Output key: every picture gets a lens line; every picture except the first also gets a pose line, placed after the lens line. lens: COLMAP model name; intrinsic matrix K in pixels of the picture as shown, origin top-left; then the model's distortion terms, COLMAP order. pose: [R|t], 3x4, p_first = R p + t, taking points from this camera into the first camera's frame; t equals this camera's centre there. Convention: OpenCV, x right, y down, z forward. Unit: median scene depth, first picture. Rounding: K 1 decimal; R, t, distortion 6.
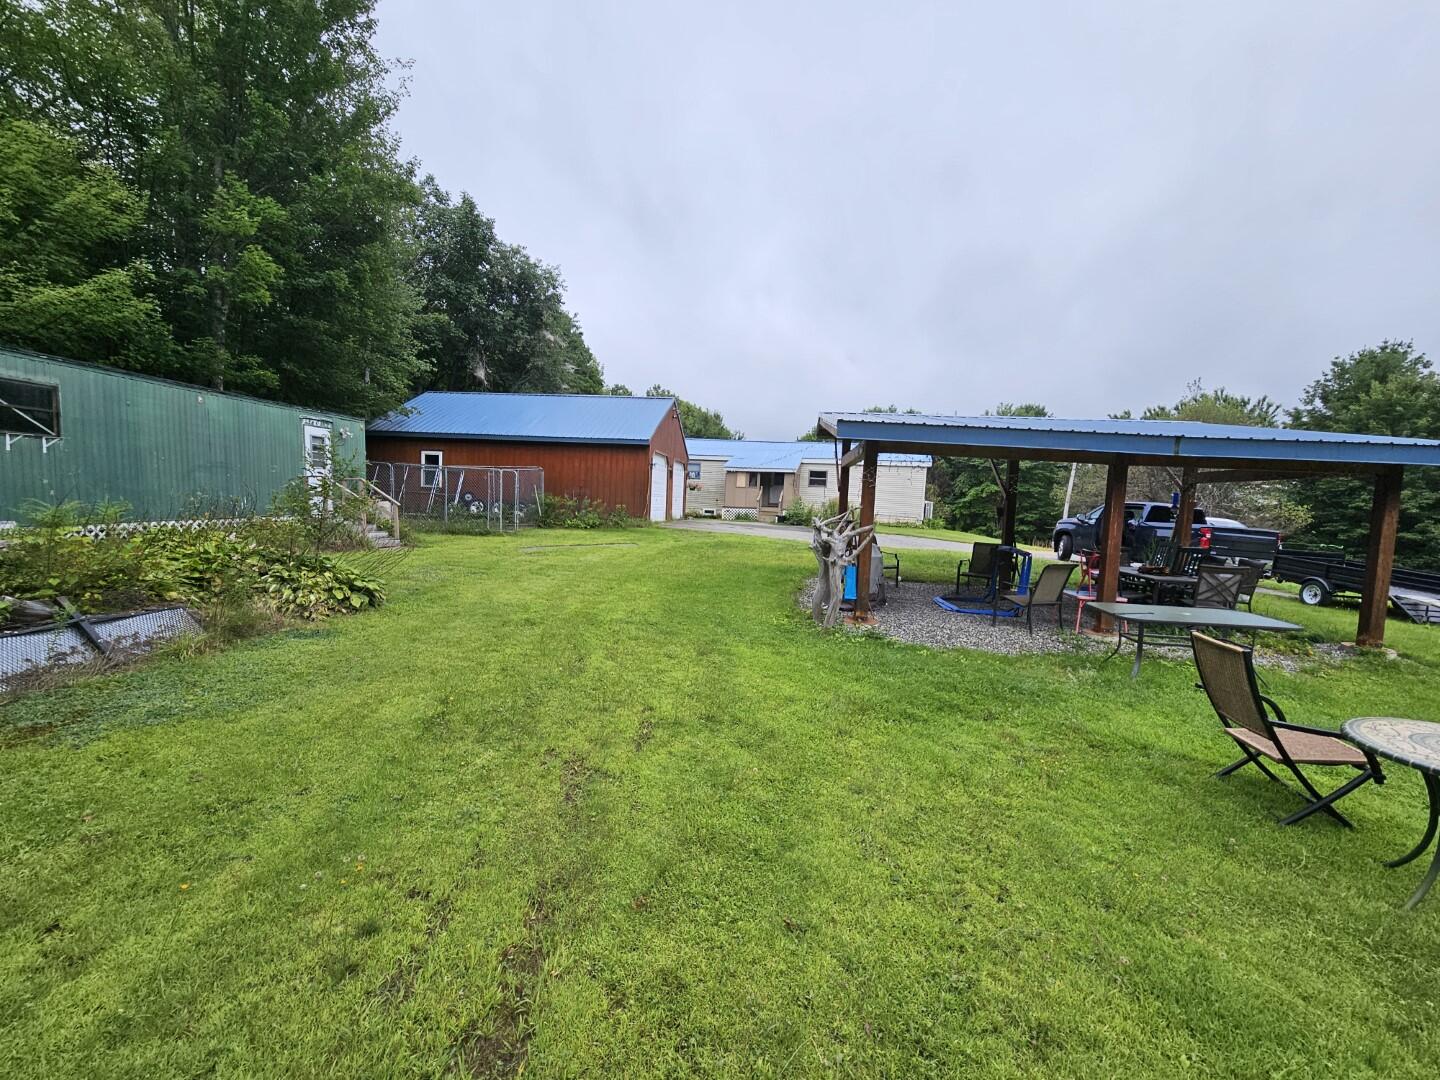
lens RADIAL K [[577.7, 0, 720.0], [0, 577.7, 540.0], [0, 0, 1]] dist [0.000366, 0.000007]
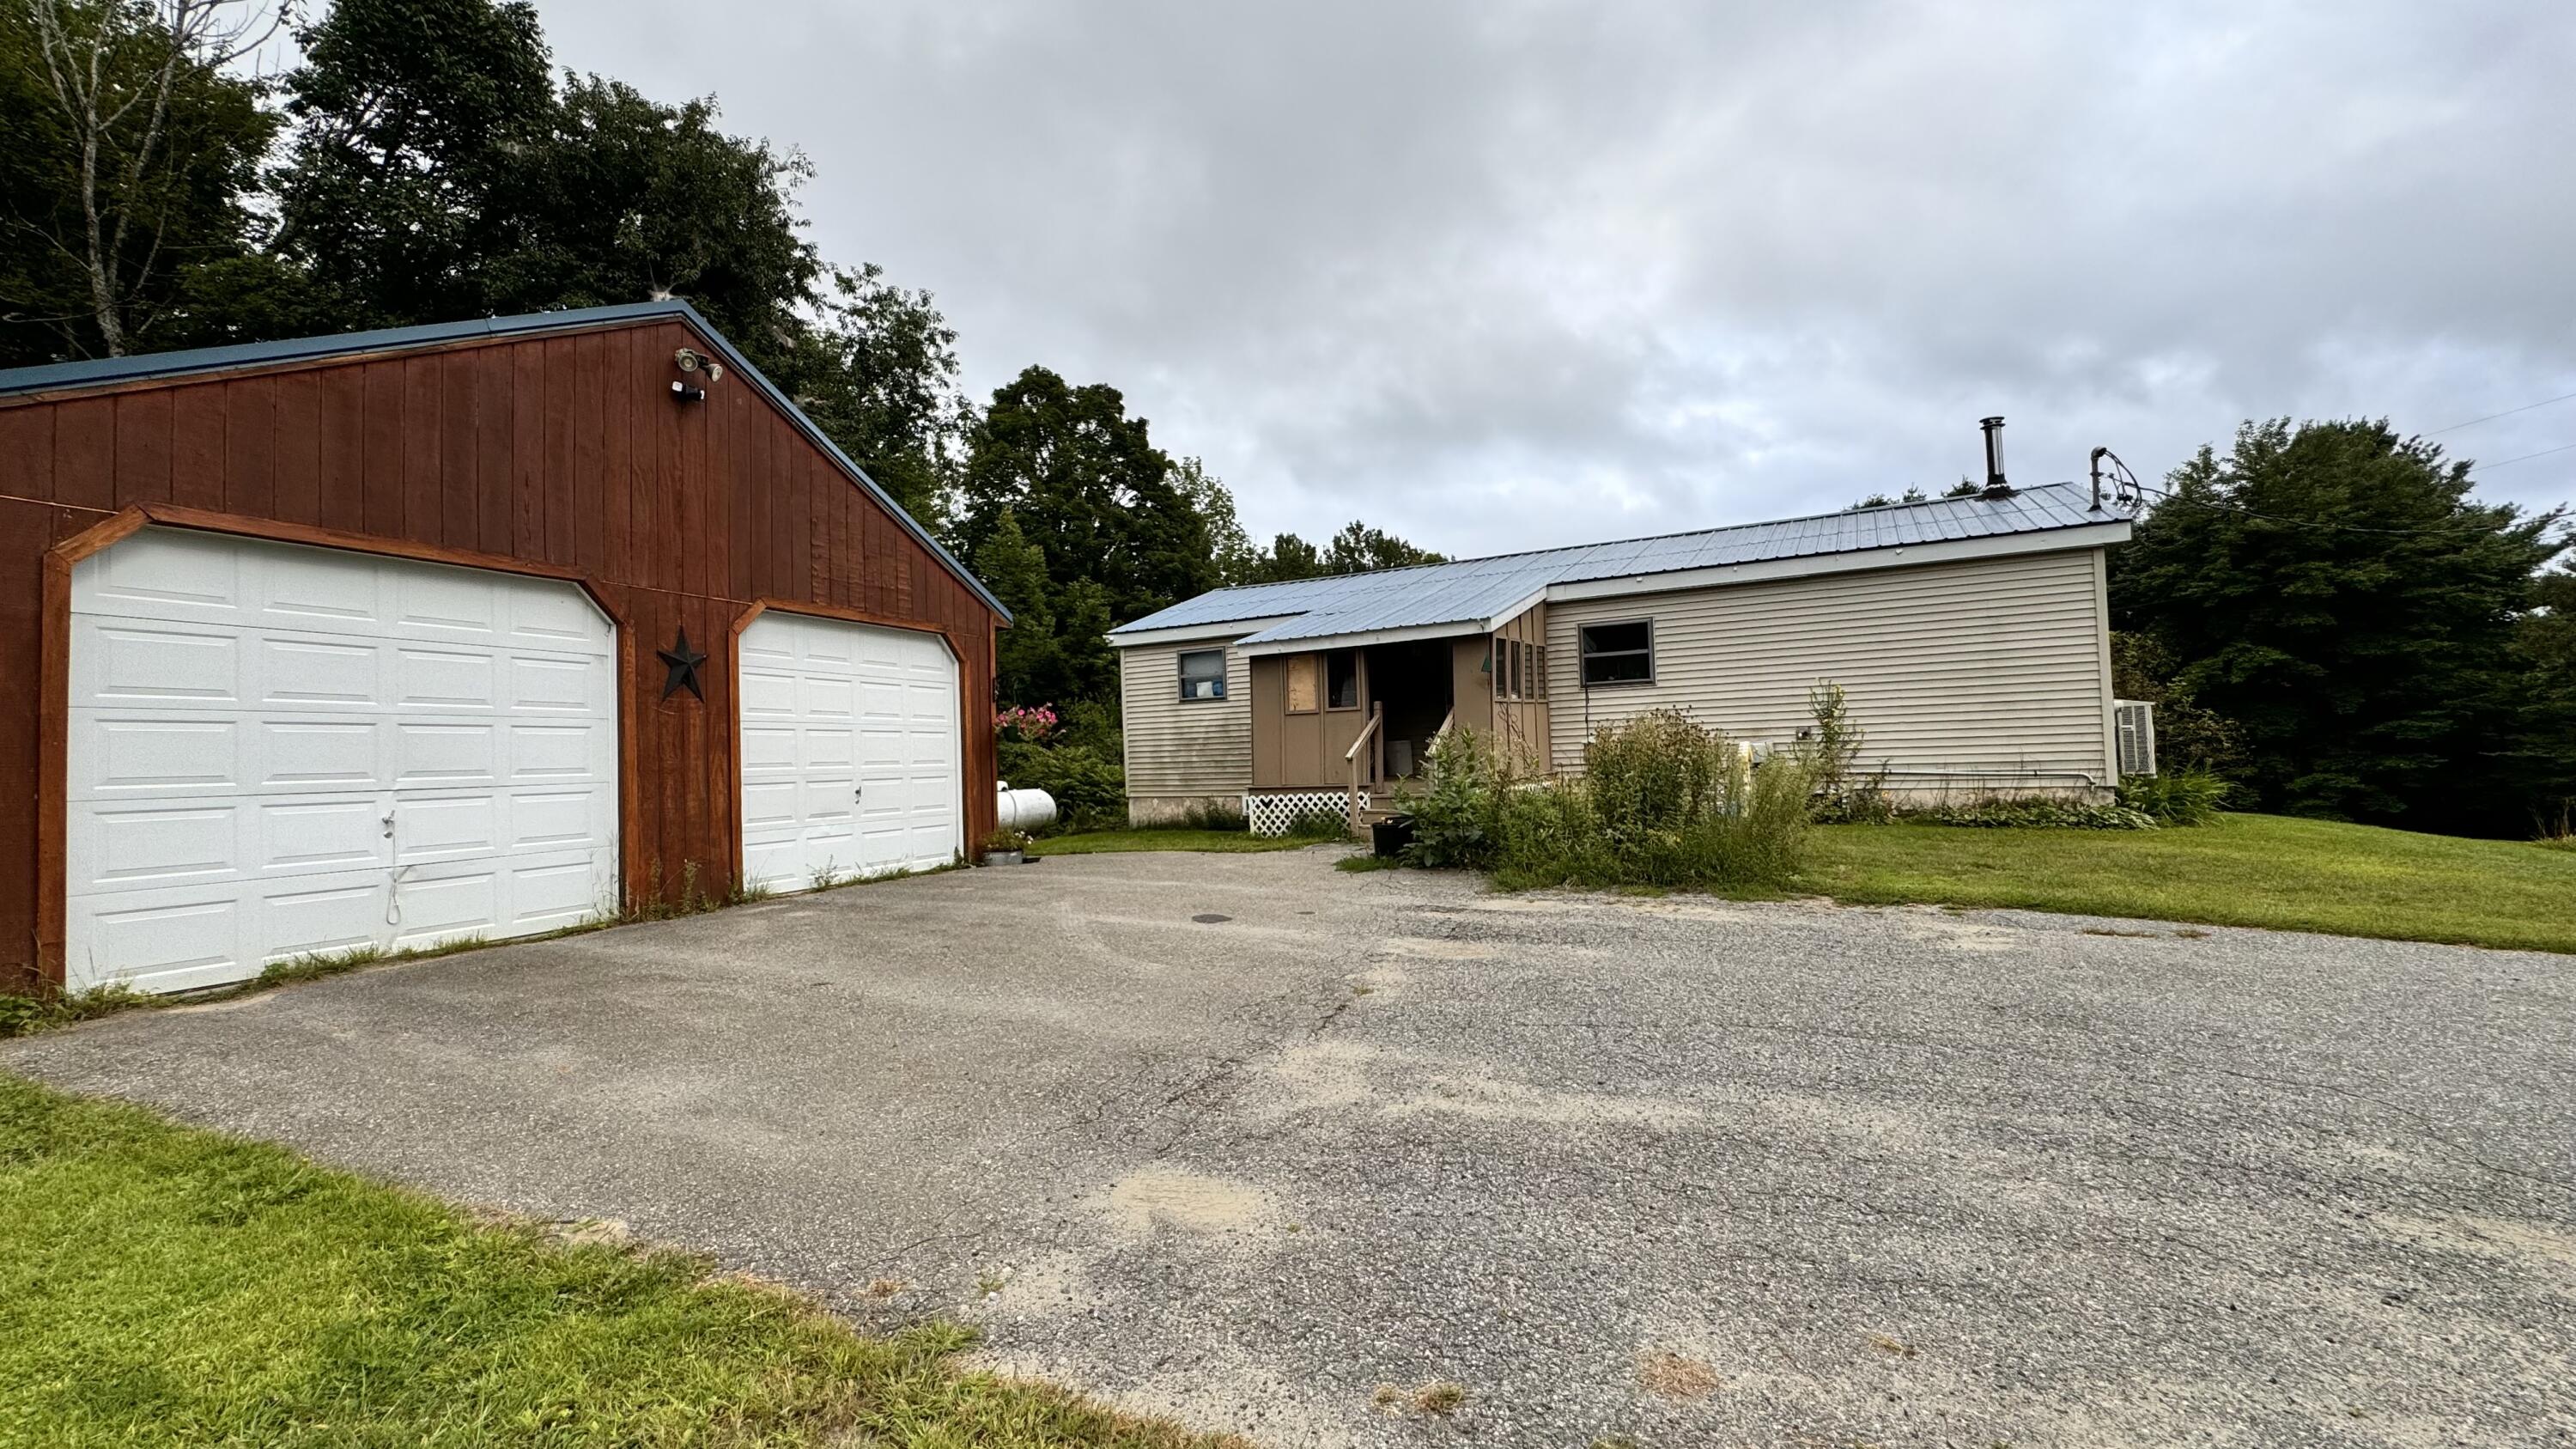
lens RADIAL K [[1025.2, 0, 1288.0], [0, 1025.2, 724.5], [0, 0, 1]] dist [-0.001970, -0.000097]
pose [[0.957416, -0.089768, -0.274400, 0.153672], [0.060927, 0.991850, -0.111897, -0.032163], [0.282209, 0.090414, 0.955083, 0.523281]]
